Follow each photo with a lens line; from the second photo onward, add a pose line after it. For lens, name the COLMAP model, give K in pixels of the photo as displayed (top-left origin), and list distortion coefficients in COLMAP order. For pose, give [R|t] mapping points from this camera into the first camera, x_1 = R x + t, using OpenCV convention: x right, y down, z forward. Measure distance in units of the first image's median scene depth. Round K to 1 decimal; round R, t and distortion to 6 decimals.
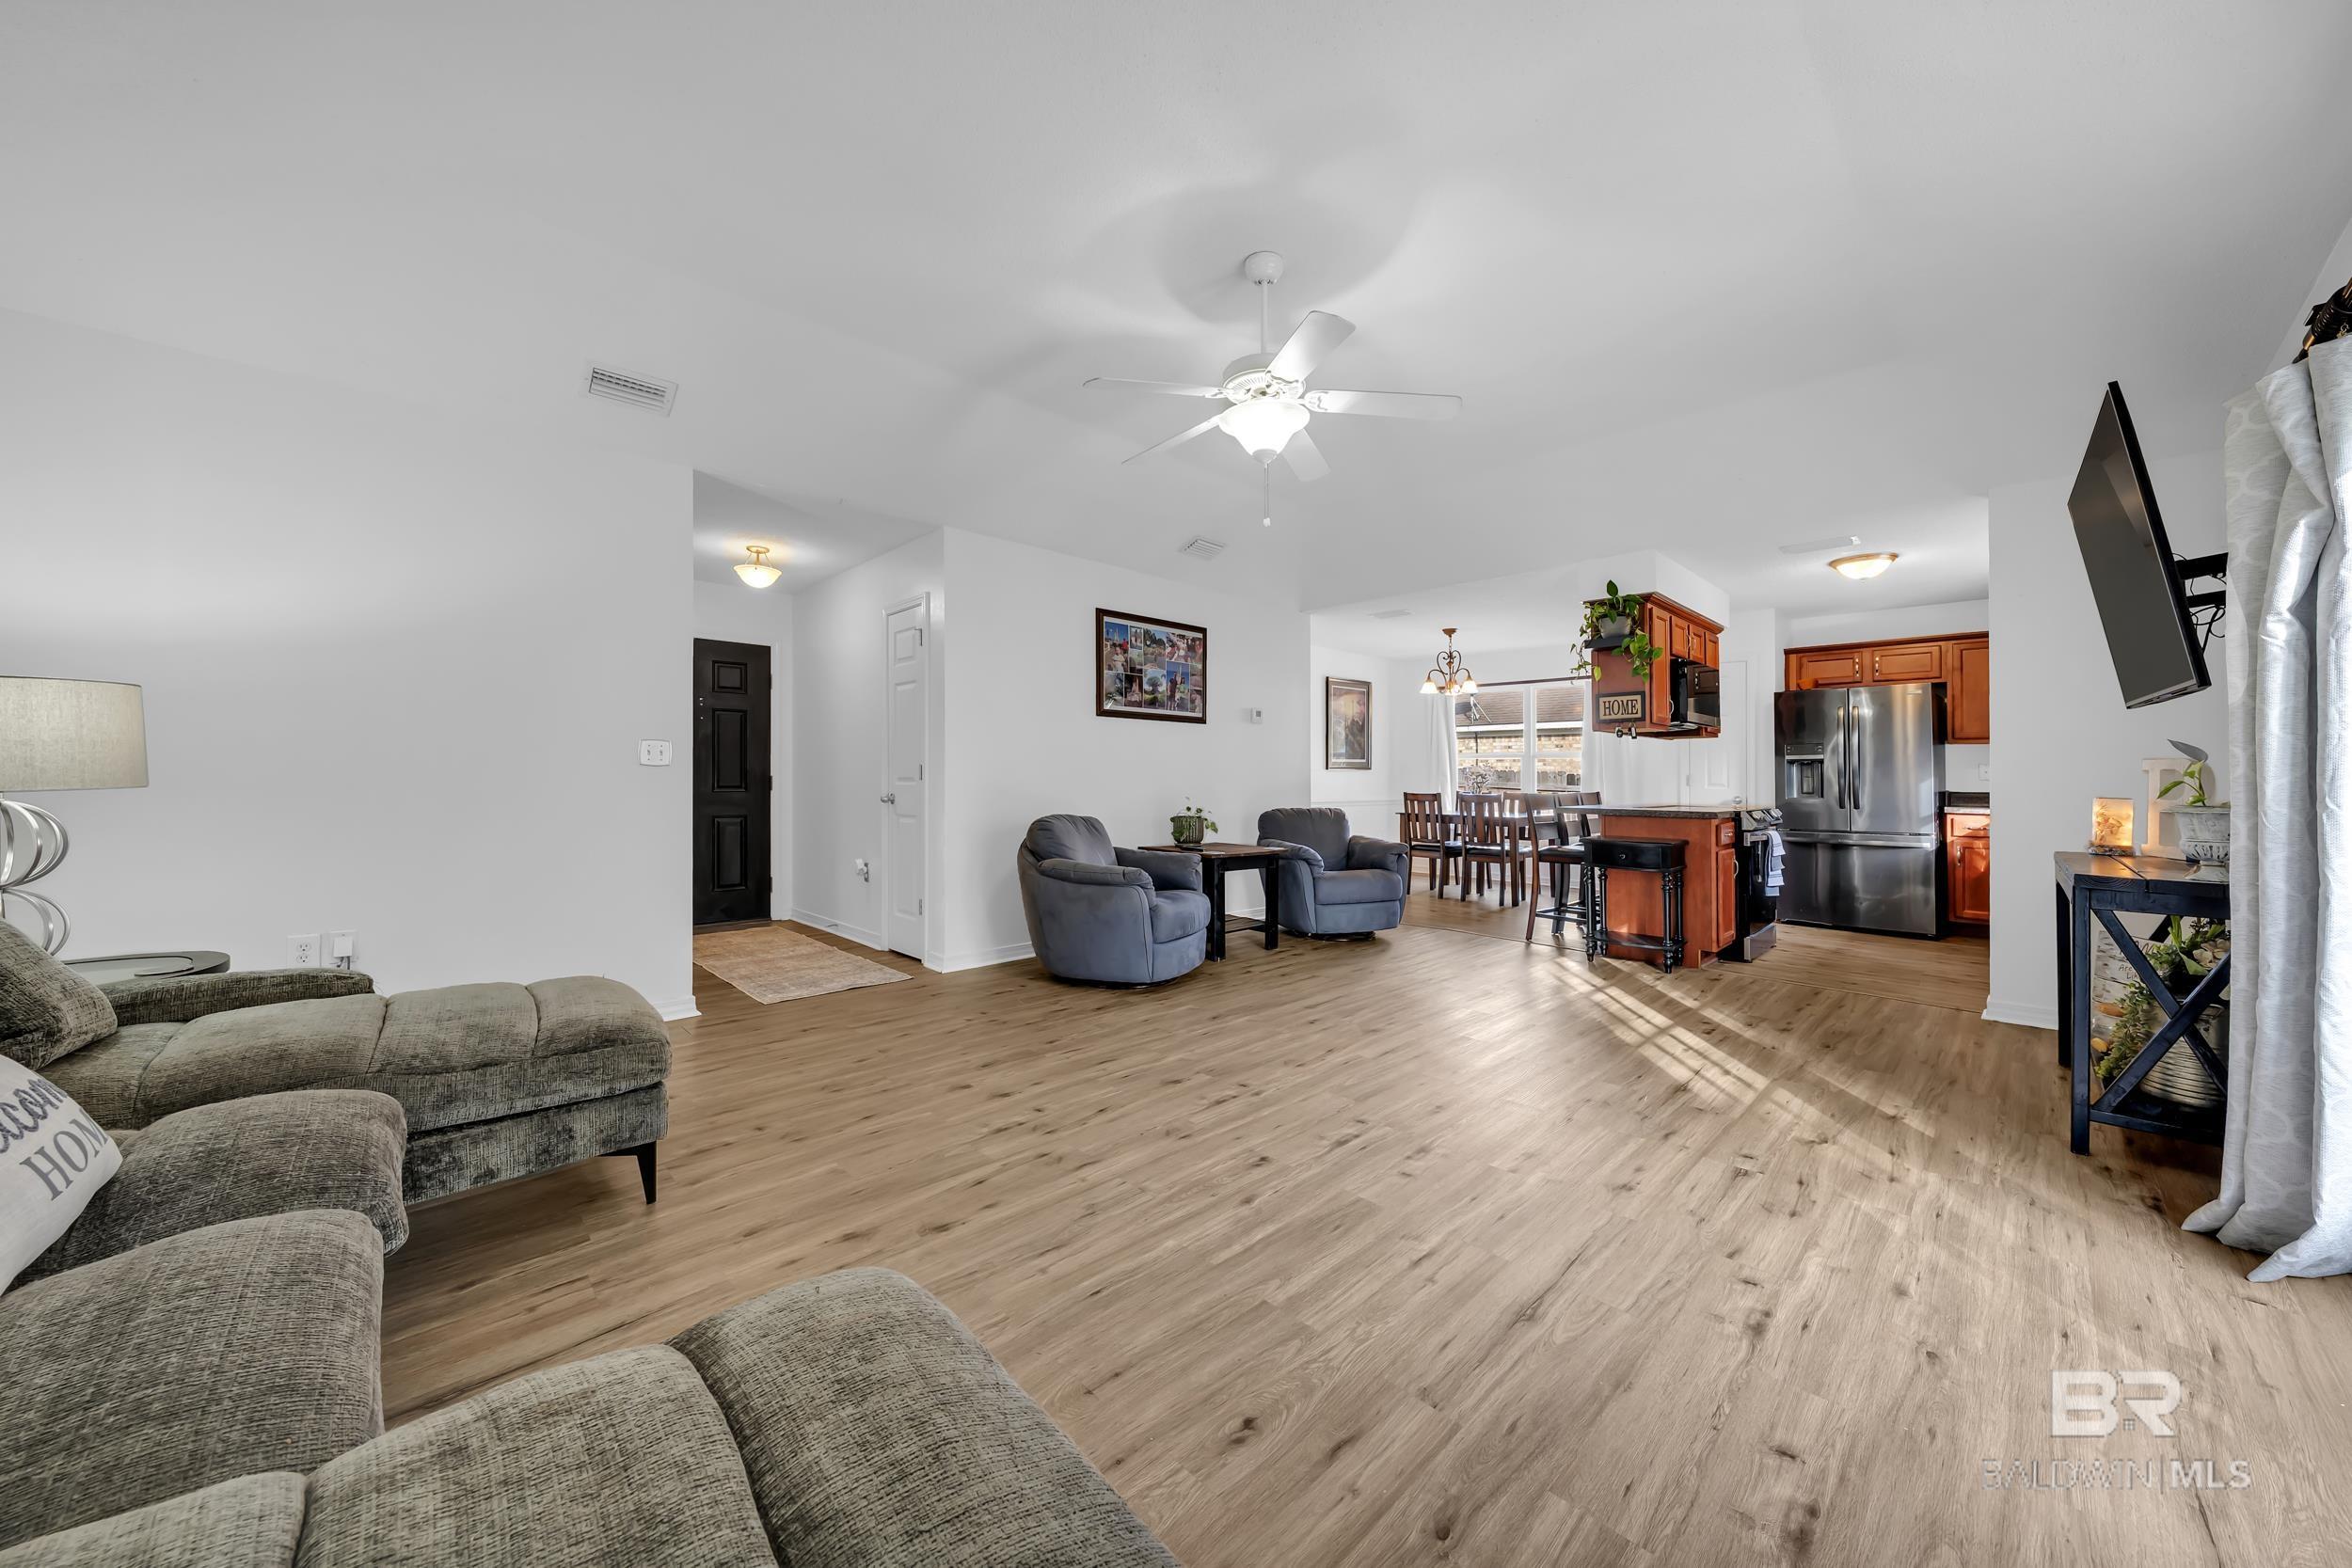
lens RADIAL K [[831.6, 0, 1175.5], [0, 831.6, 771.7], [0, 0, 1]] dist [-0.002832, 0.000263]
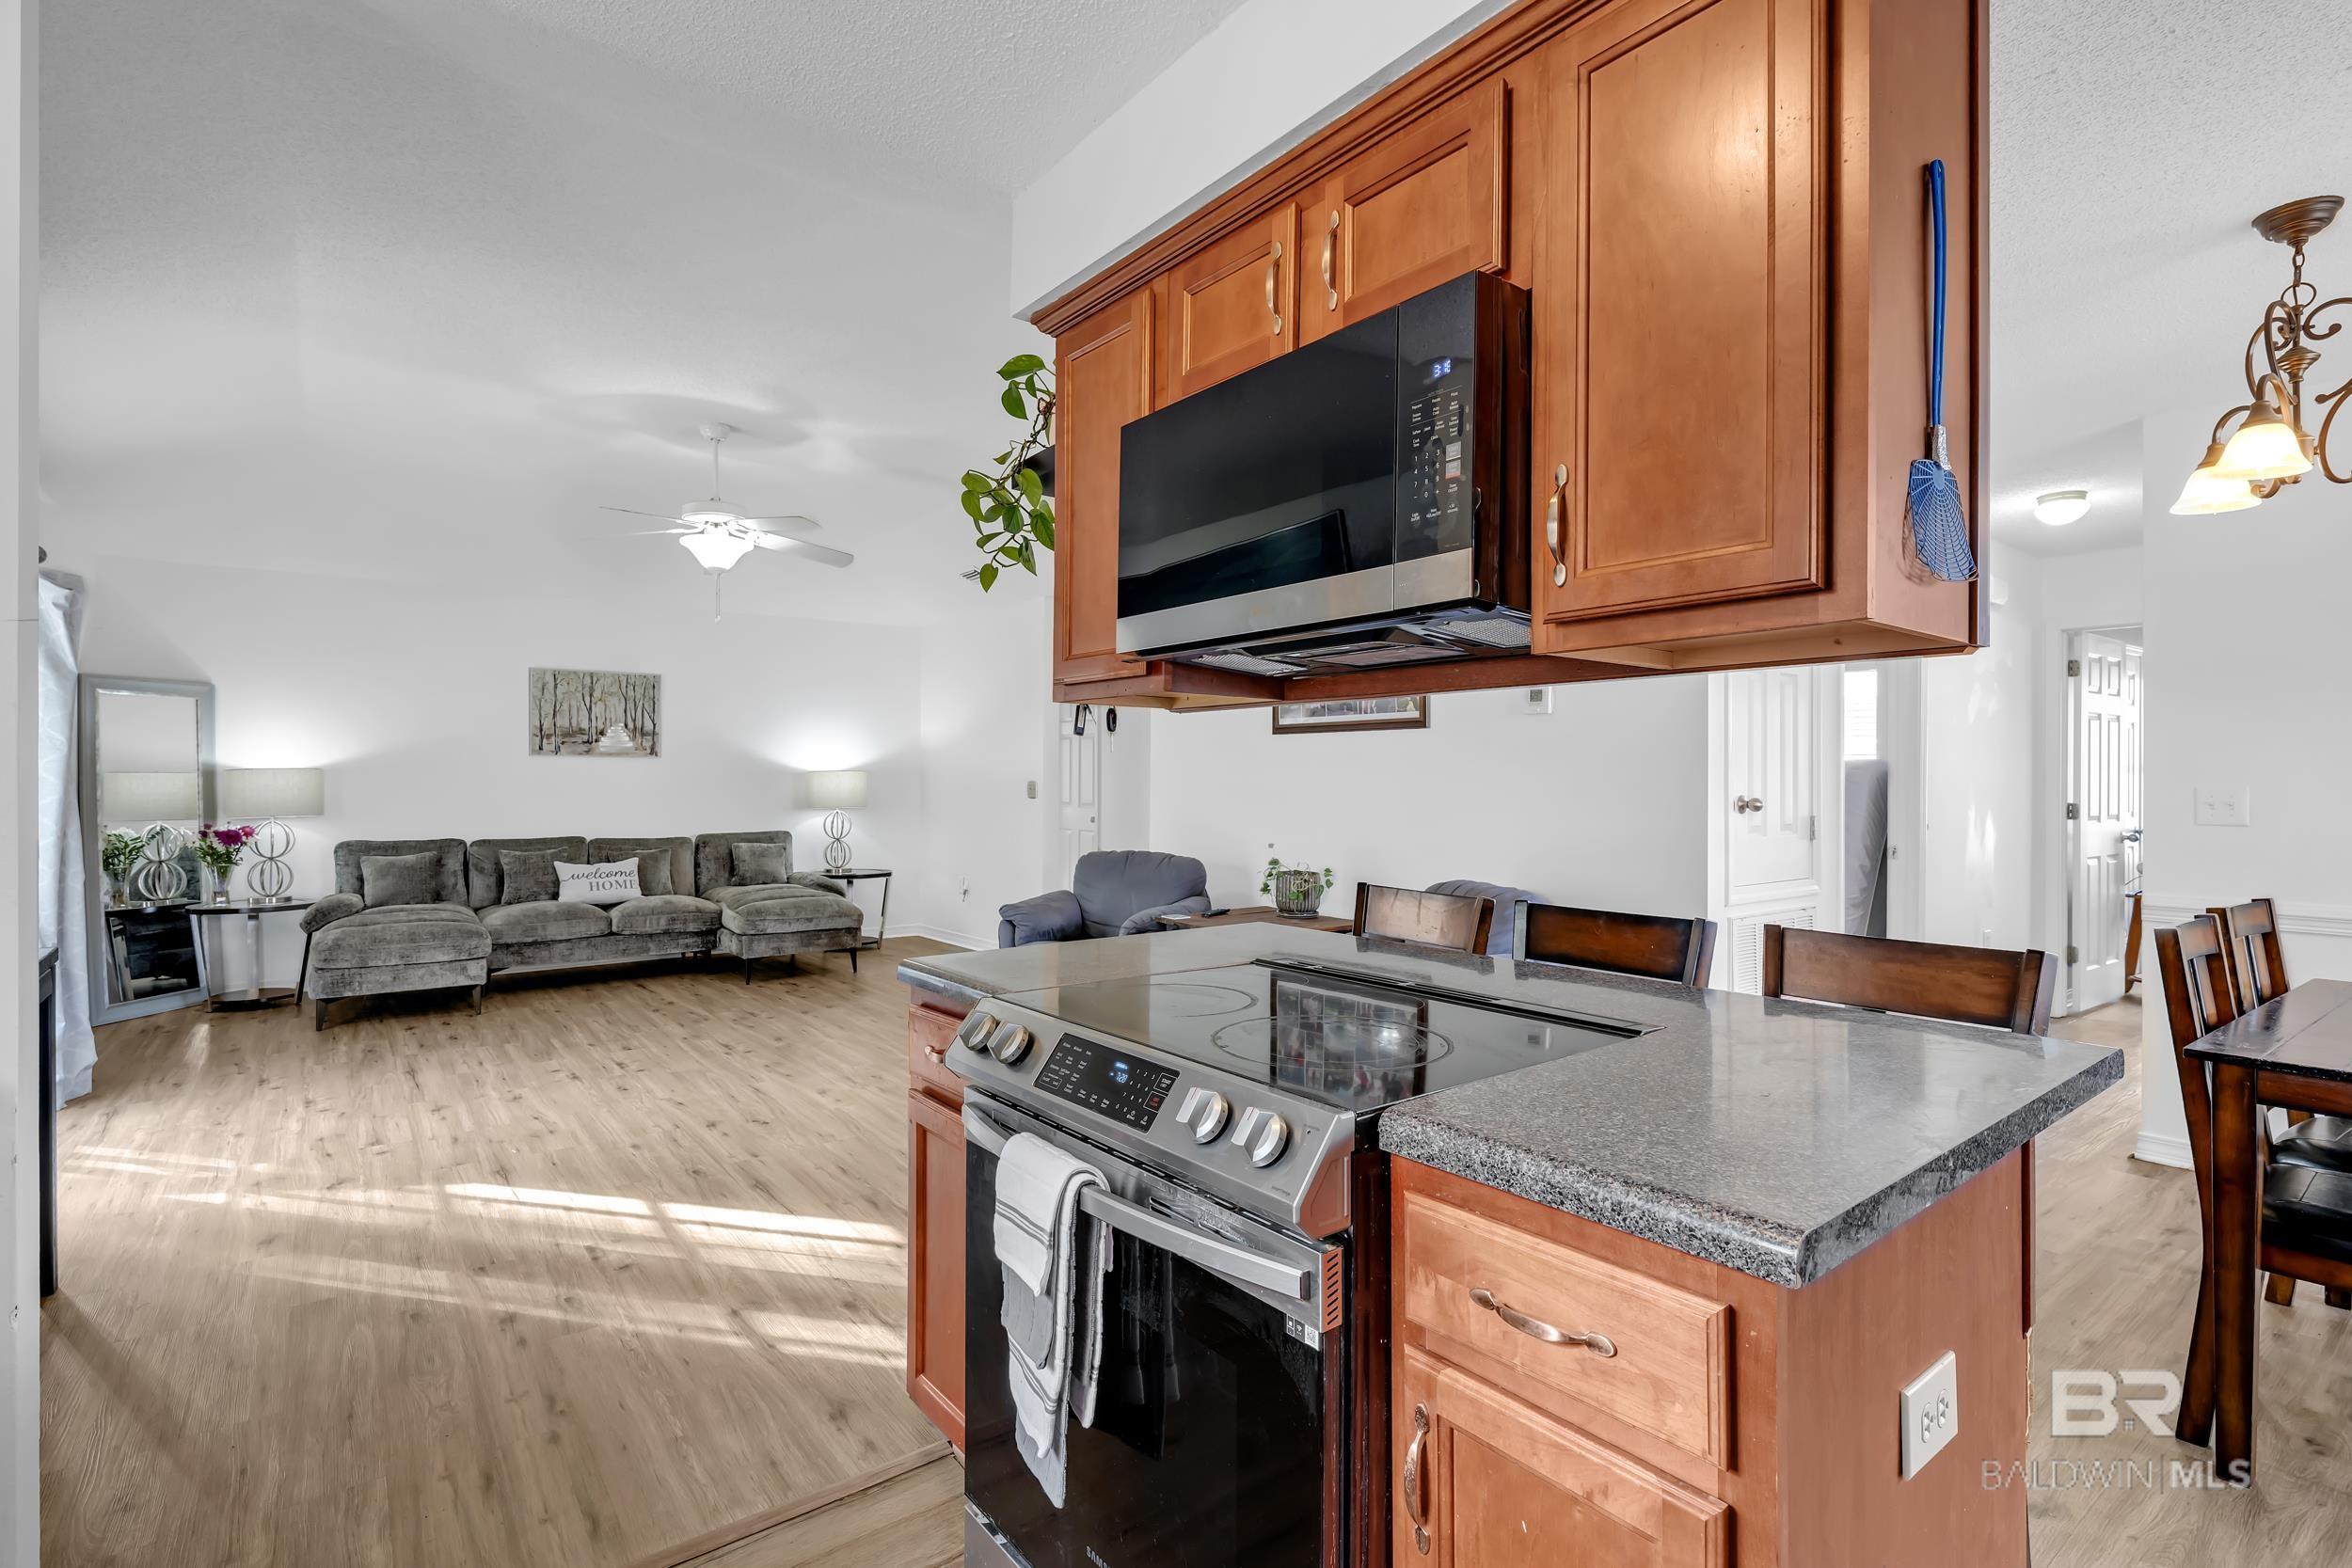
lens RADIAL K [[1068.8, 0, 1169.6], [0, 1068.8, 788.4], [0, 0, 1]] dist [-0.002076, -0.000020]
pose [[-0.095183, -0.001748, -0.995458, 1.743233], [0.002552, 0.999995, -0.002000, -0.027232], [0.995456, -0.002731, -0.095179, 1.889372]]
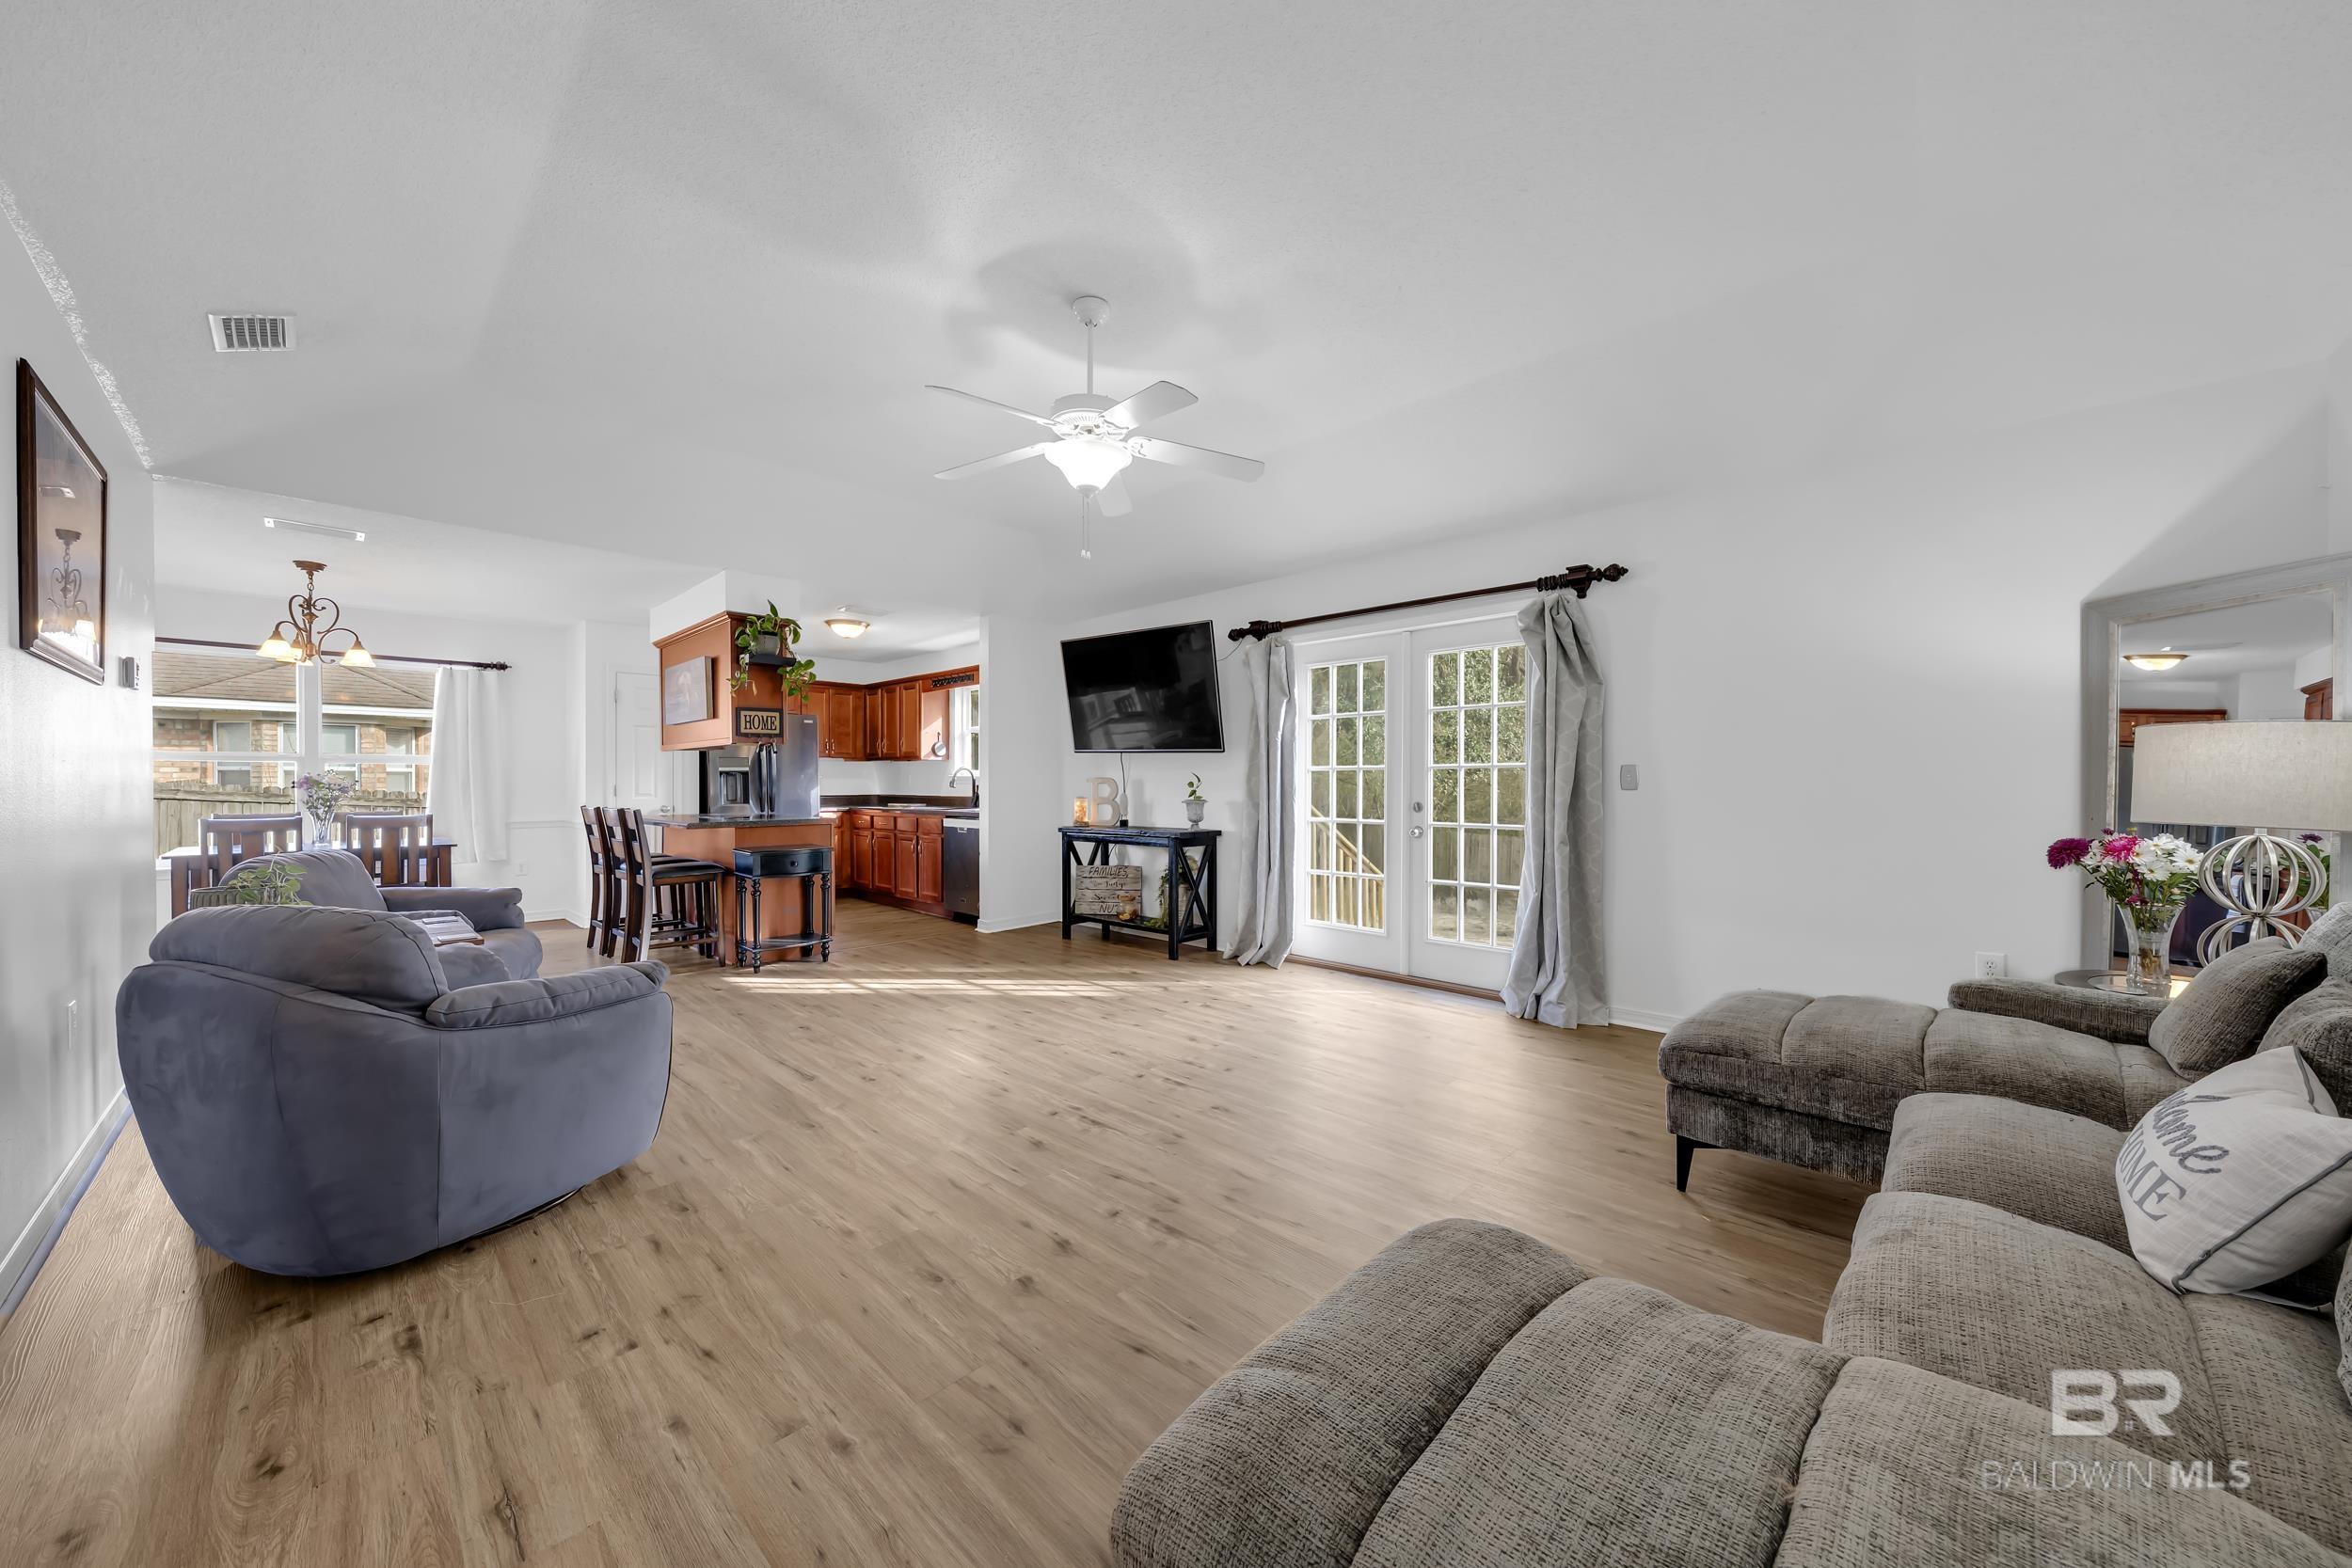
lens RADIAL K [[831.6, 0, 1193.8], [0, 831.6, 781.4], [0, 0, 1]] dist [-0.002832, 0.000263]
pose [[-0.069683, -0.007179, 0.997543, -0.949594], [-0.005385, 0.999962, 0.006820, -0.024890], [-0.997555, -0.004896, -0.069719, 0.945198]]
